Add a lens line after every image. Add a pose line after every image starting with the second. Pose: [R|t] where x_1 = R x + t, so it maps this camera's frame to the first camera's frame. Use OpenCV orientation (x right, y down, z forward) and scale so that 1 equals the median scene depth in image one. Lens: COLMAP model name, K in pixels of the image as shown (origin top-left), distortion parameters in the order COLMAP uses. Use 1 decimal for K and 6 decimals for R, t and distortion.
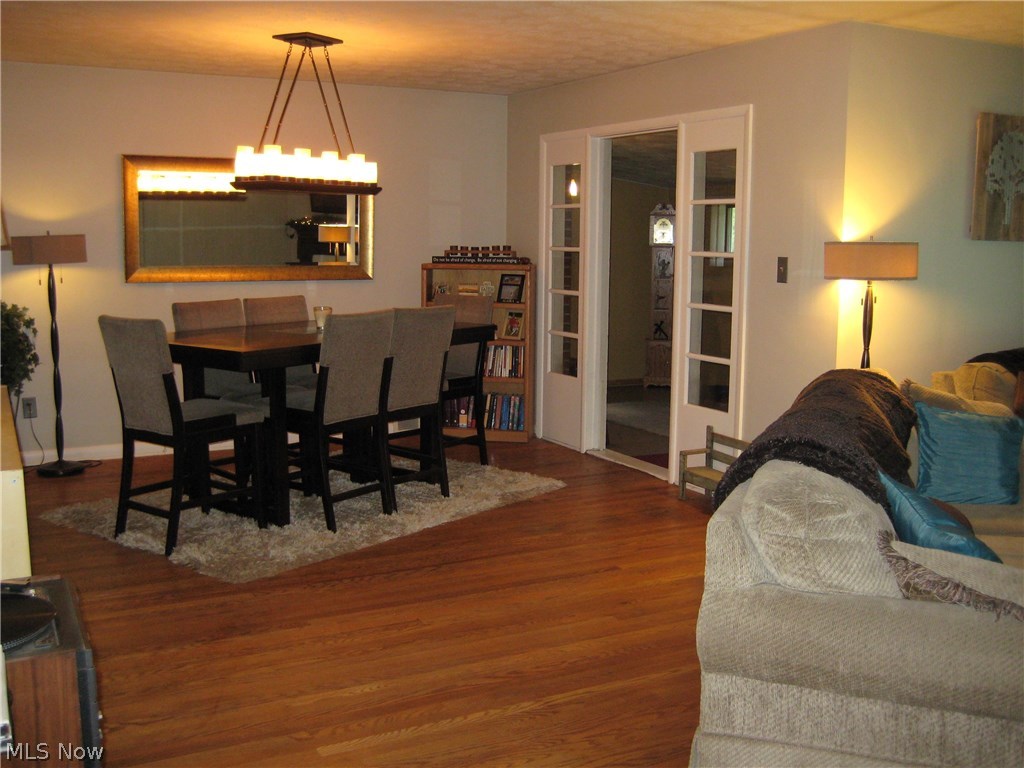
lens RADIAL K [[1040.6, 0, 512.0], [0, 1040.6, 384.0], [0, 0, 1]] dist [-0.156163, 0.161498]
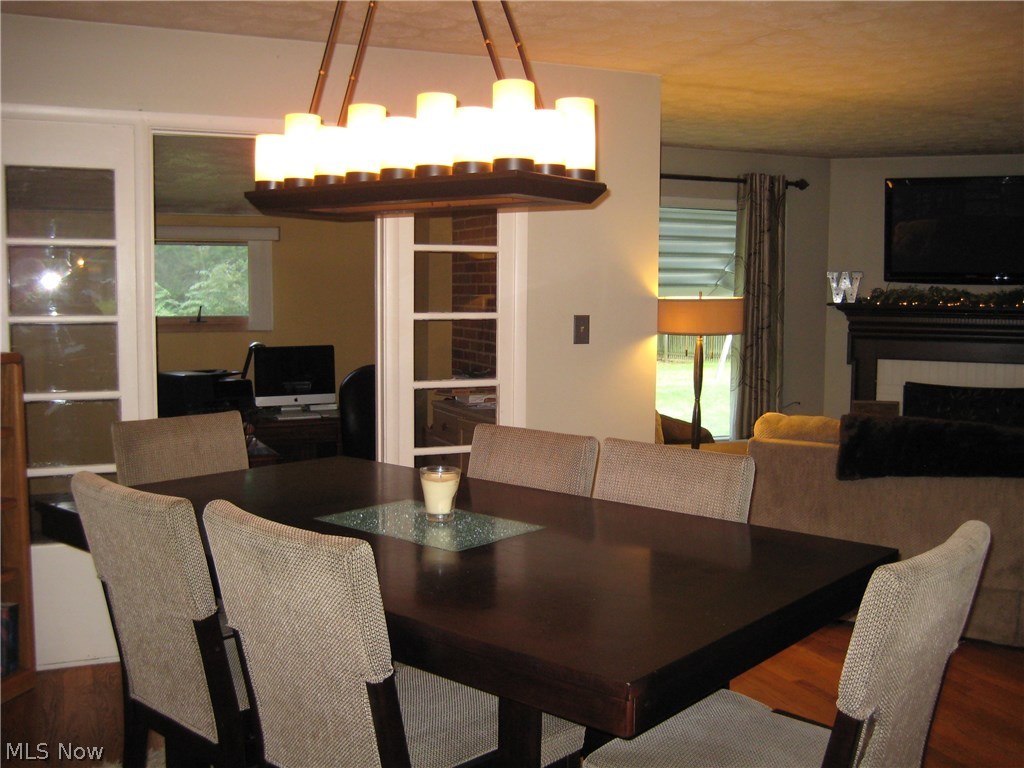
lens RADIAL K [[1040.6, 0, 512.0], [0, 1040.6, 384.0], [0, 0, 1]] dist [-0.156163, 0.161498]
pose [[0.066129, -0.096306, 0.993153, -1.381066], [0.137399, 0.986729, 0.086534, -0.339689], [-0.988306, 0.130736, 0.078484, 2.247326]]
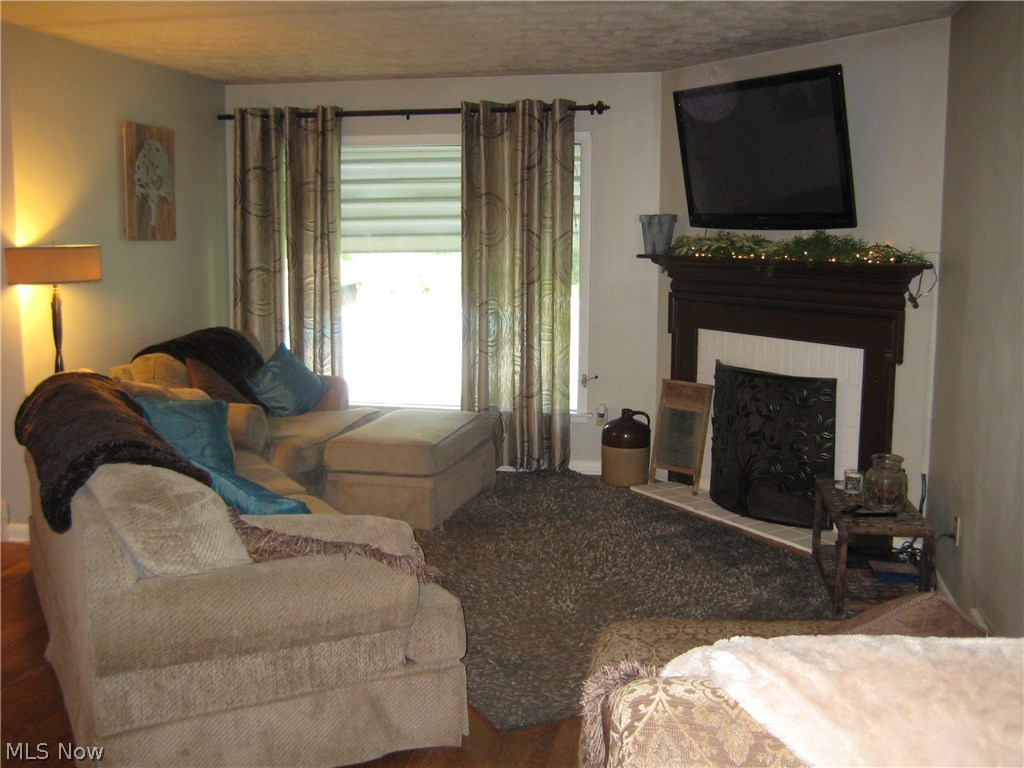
lens RADIAL K [[1040.6, 0, 512.0], [0, 1040.6, 384.0], [0, 0, 1]] dist [-0.156163, 0.161498]
pose [[0.634429, -0.111058, 0.764962, -0.290832], [0.105479, 0.992806, 0.056657, -0.024606], [-0.765751, 0.044742, 0.641579, 0.021064]]
